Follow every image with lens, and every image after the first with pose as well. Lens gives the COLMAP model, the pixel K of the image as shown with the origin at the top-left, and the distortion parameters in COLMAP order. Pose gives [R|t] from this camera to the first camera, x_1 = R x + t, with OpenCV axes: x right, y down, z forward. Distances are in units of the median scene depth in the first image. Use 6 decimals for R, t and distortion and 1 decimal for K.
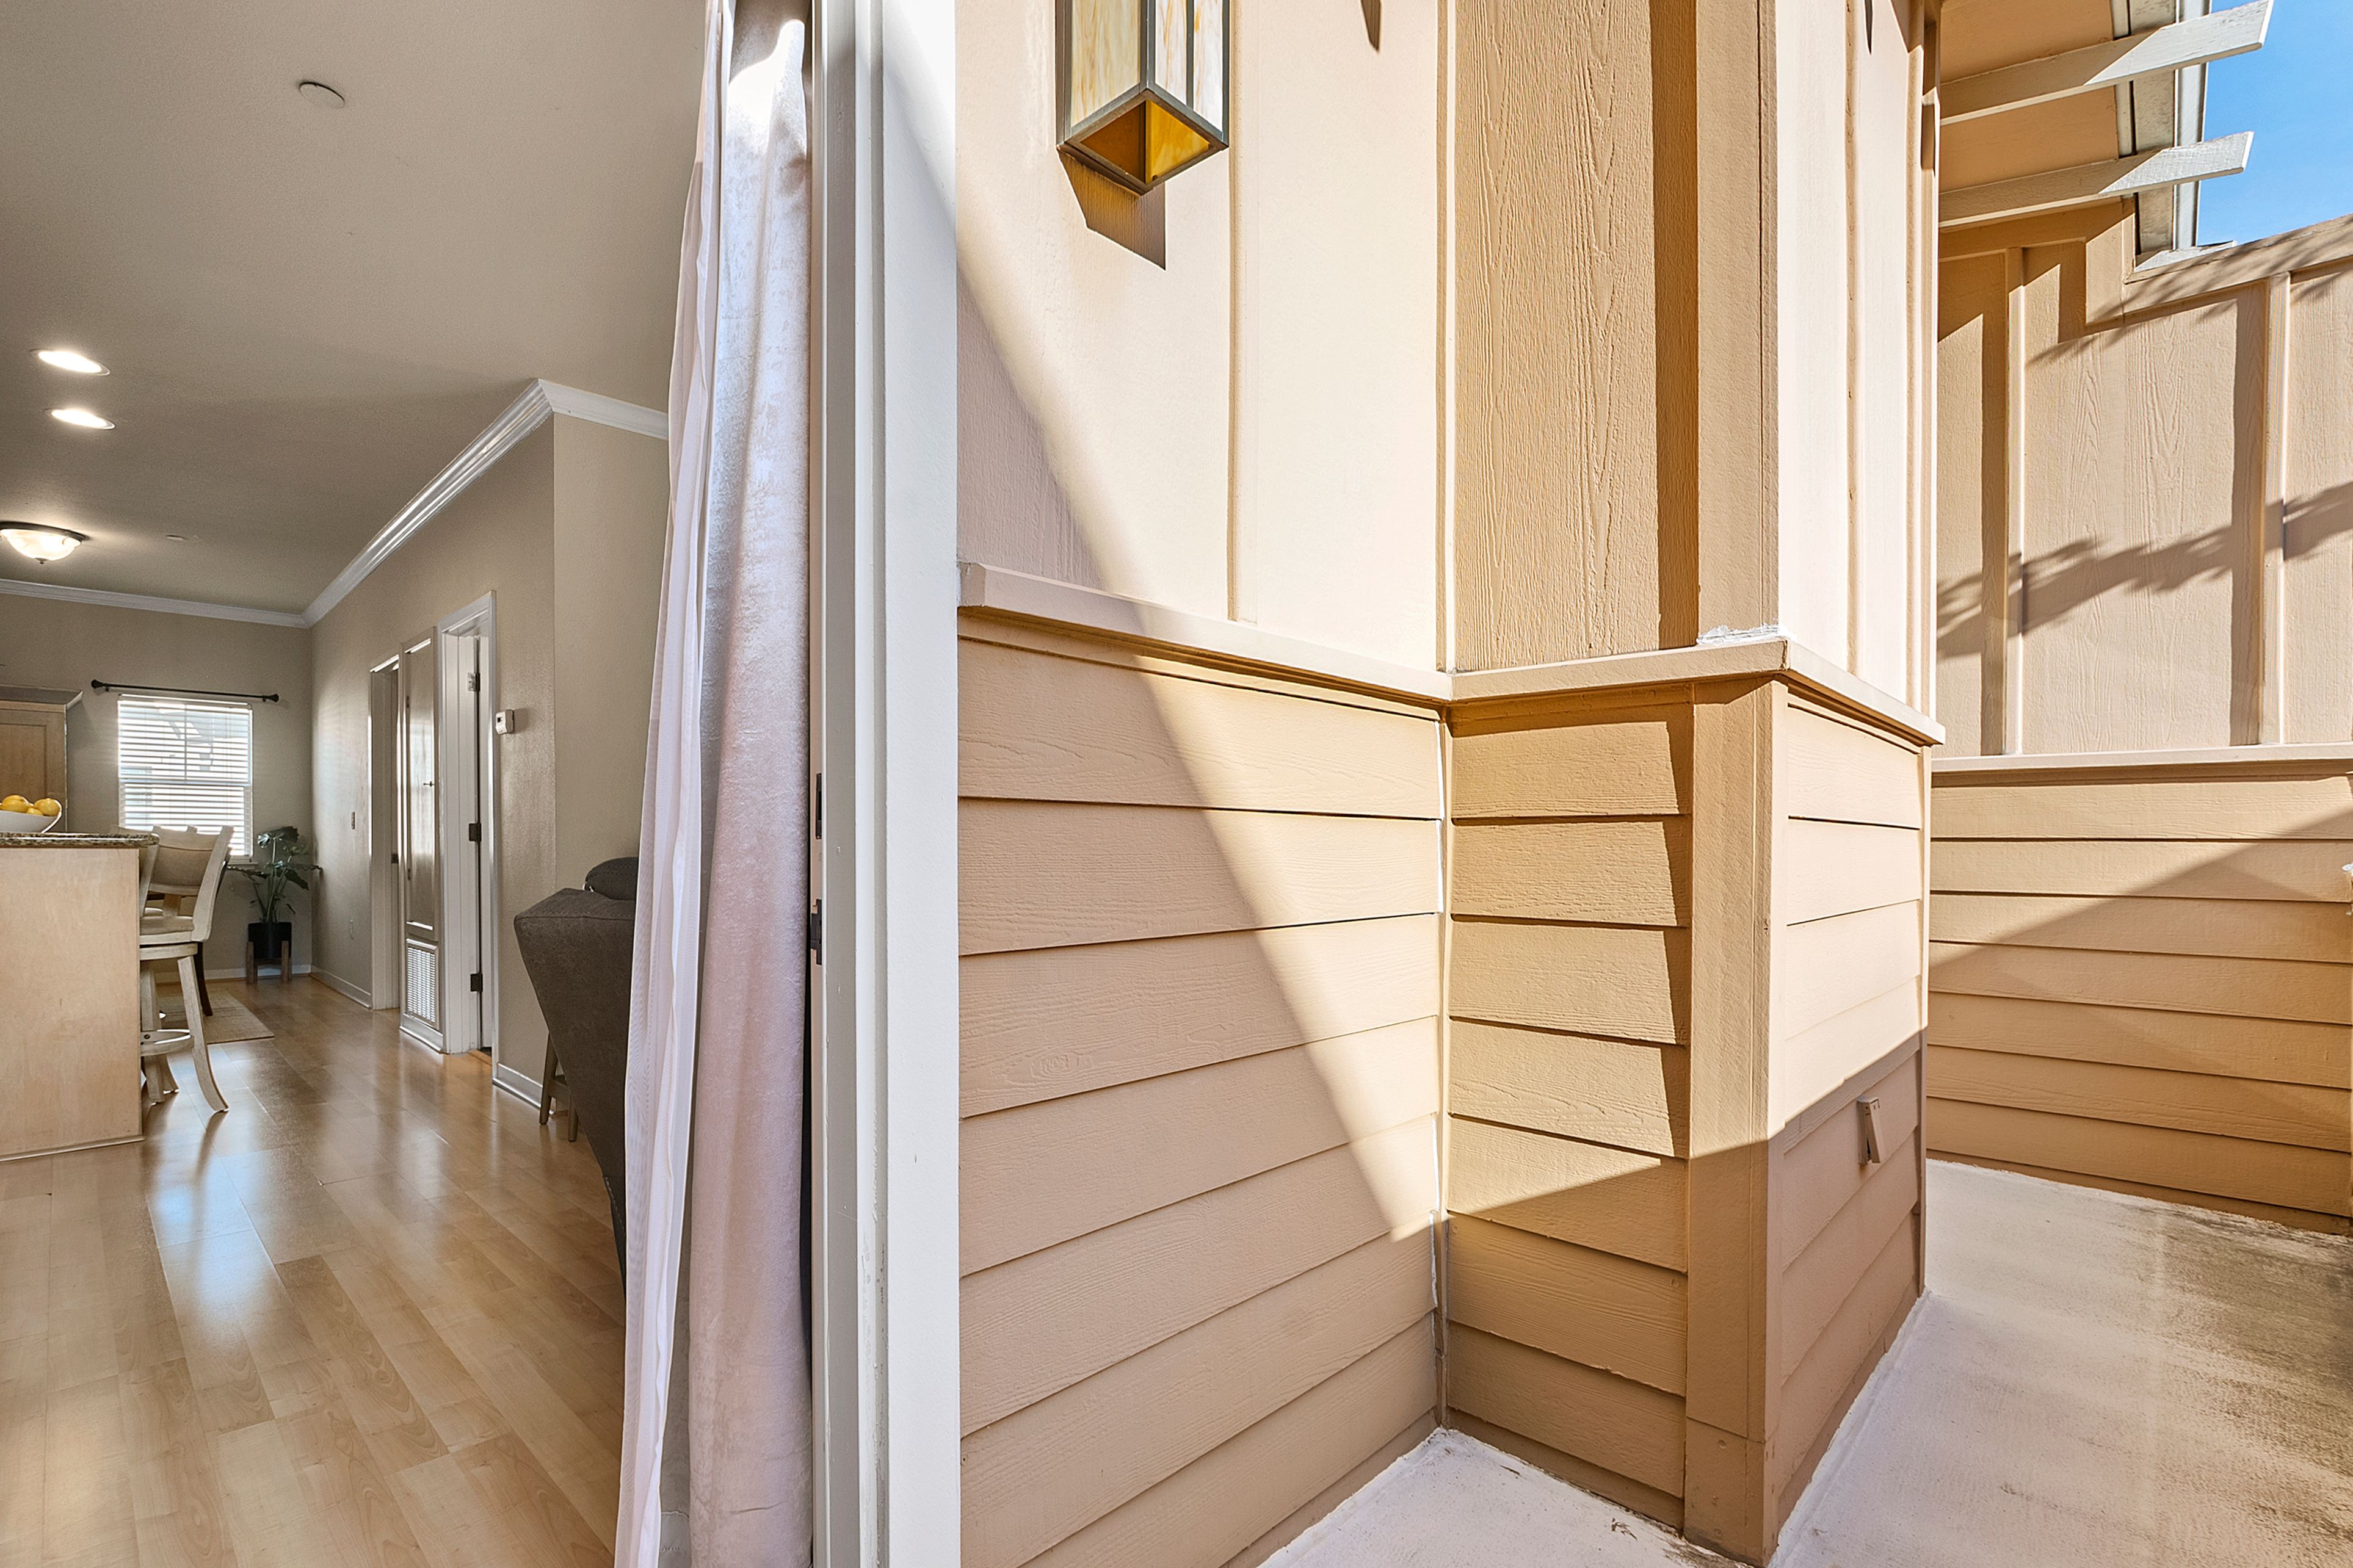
lens RADIAL K [[1085.9, 0, 1169.2], [0, 1085.9, 859.9], [0, 0, 1]] dist [-0.024665, 0.006030]
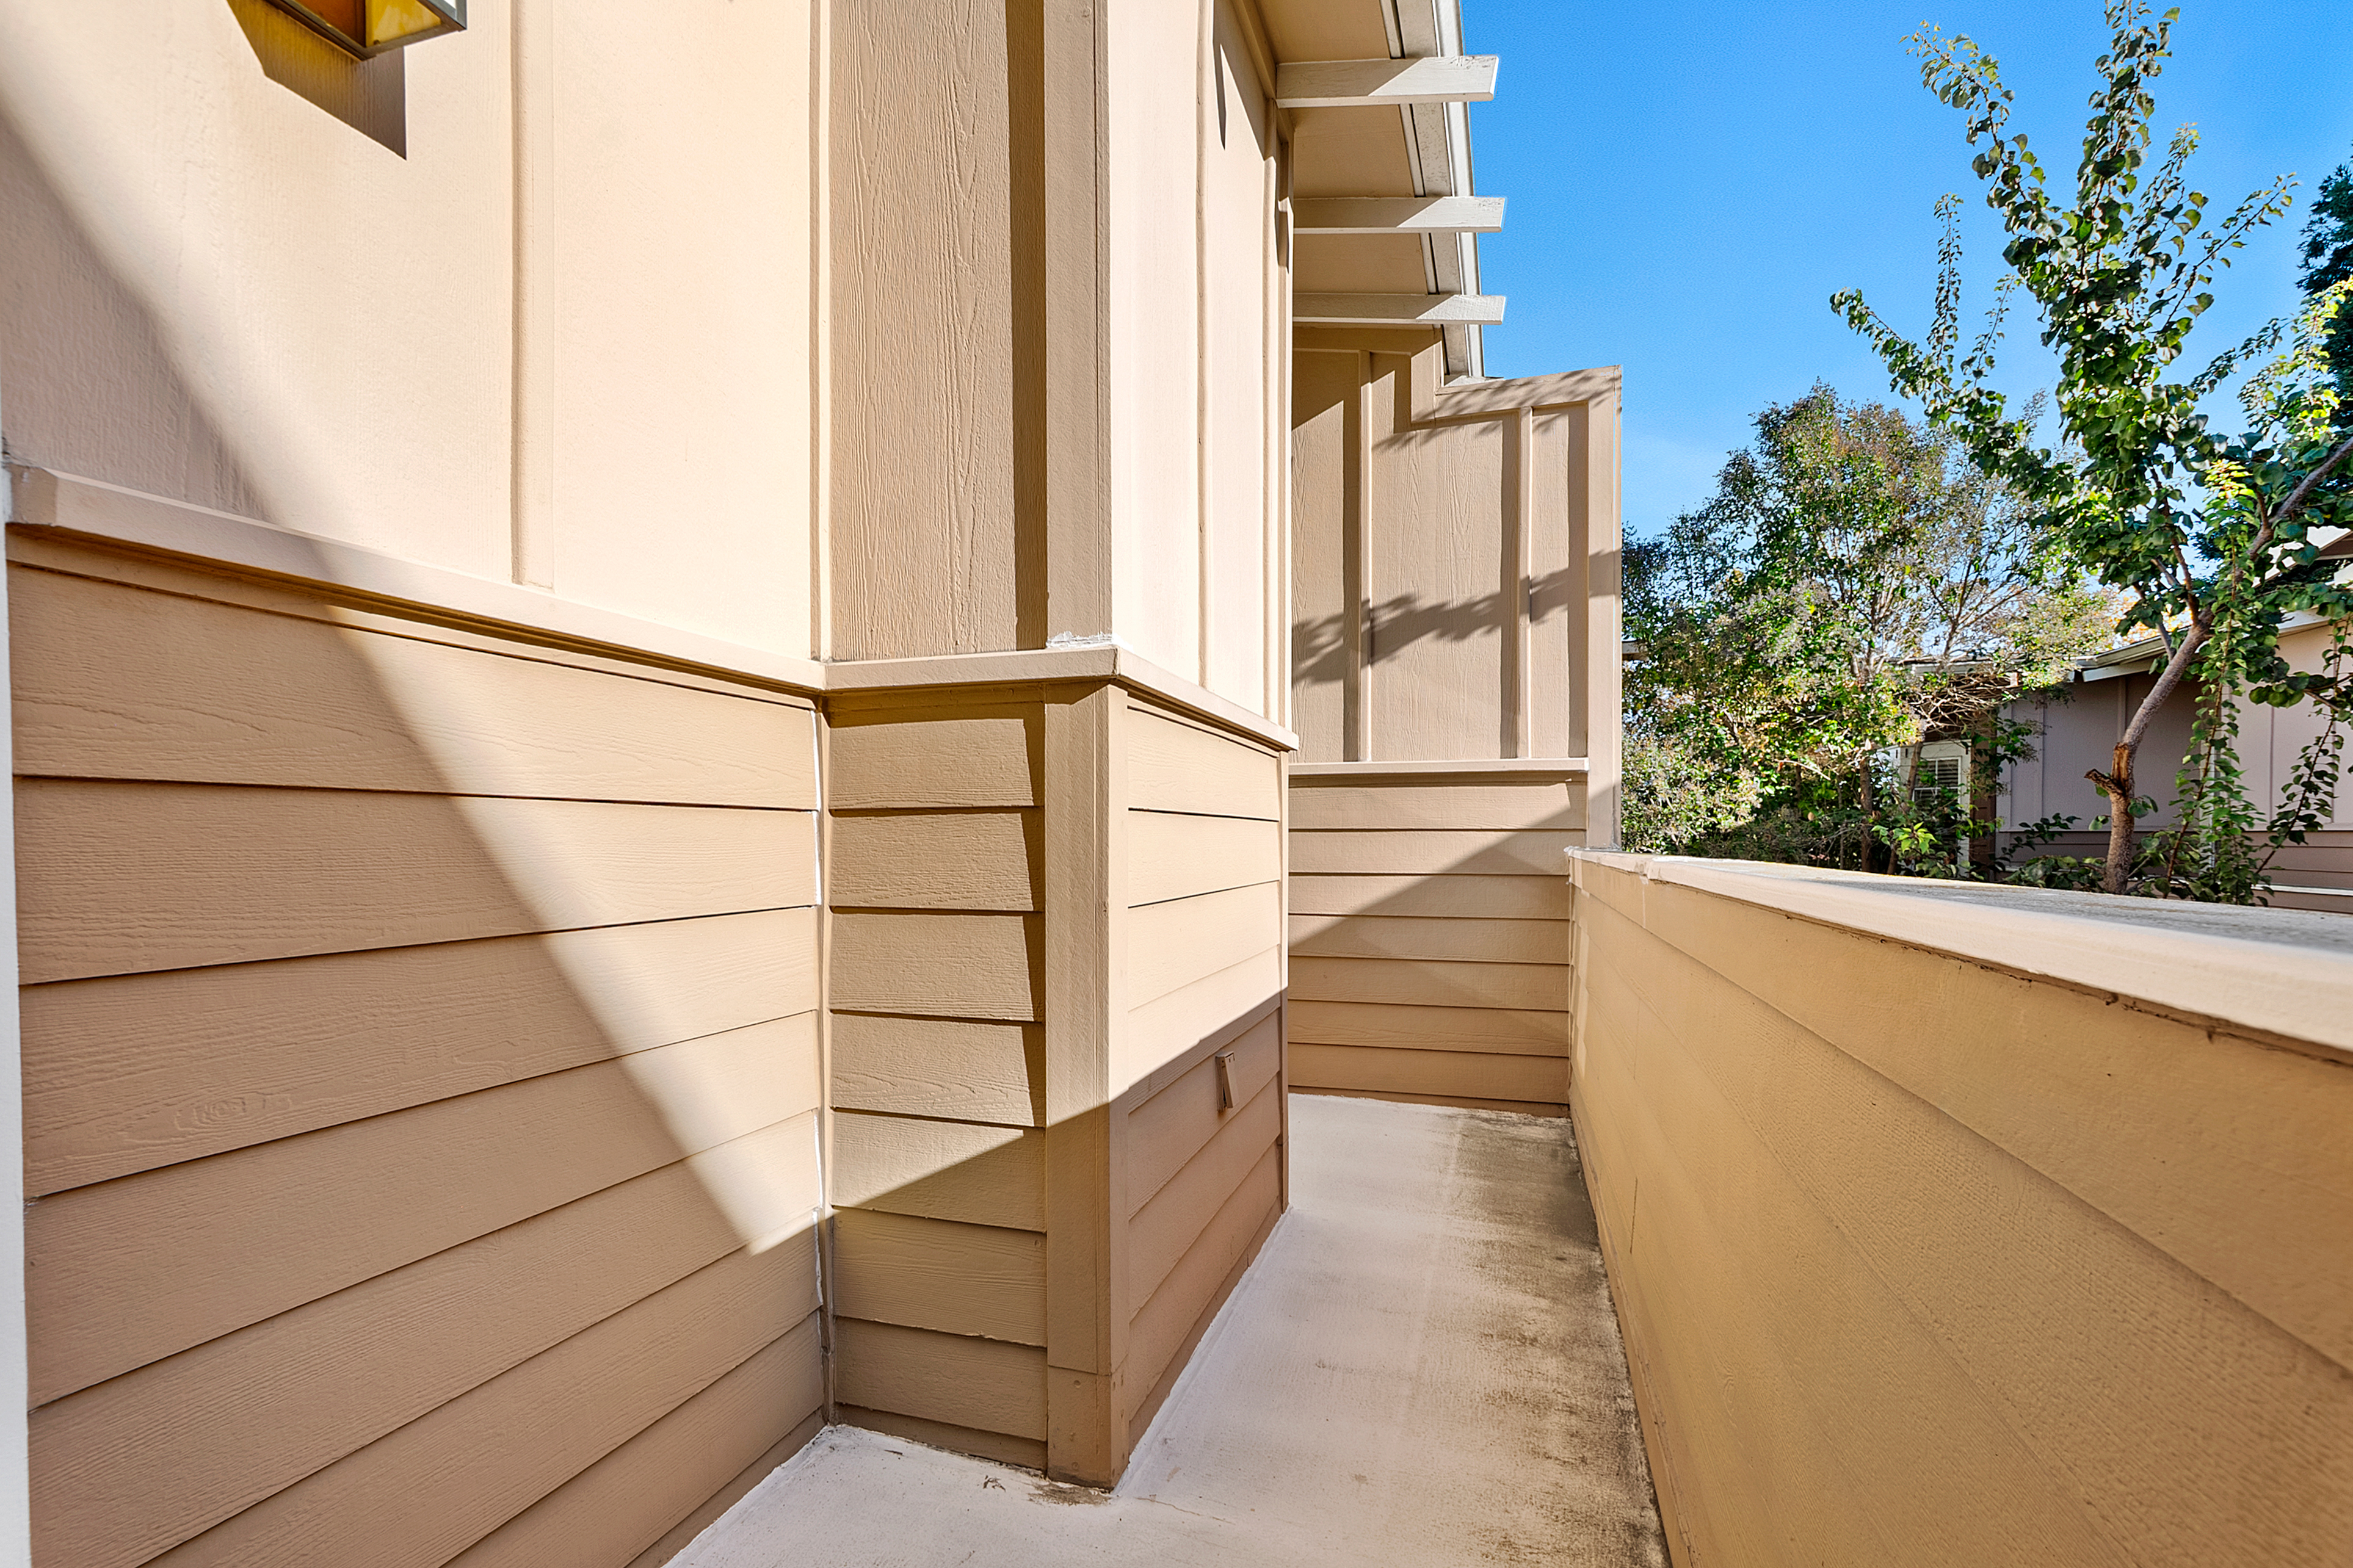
lens RADIAL K [[1054.8, 0, 1168.9], [0, 1054.8, 864.6], [0, 0, 1]] dist [-0.019753, 0.001139]
pose [[0.900490, -0.017520, 0.434524, 0.139320], [0.012993, 0.999826, 0.013386, 0.003392], [-0.434683, -0.006408, 0.900561, 0.001916]]
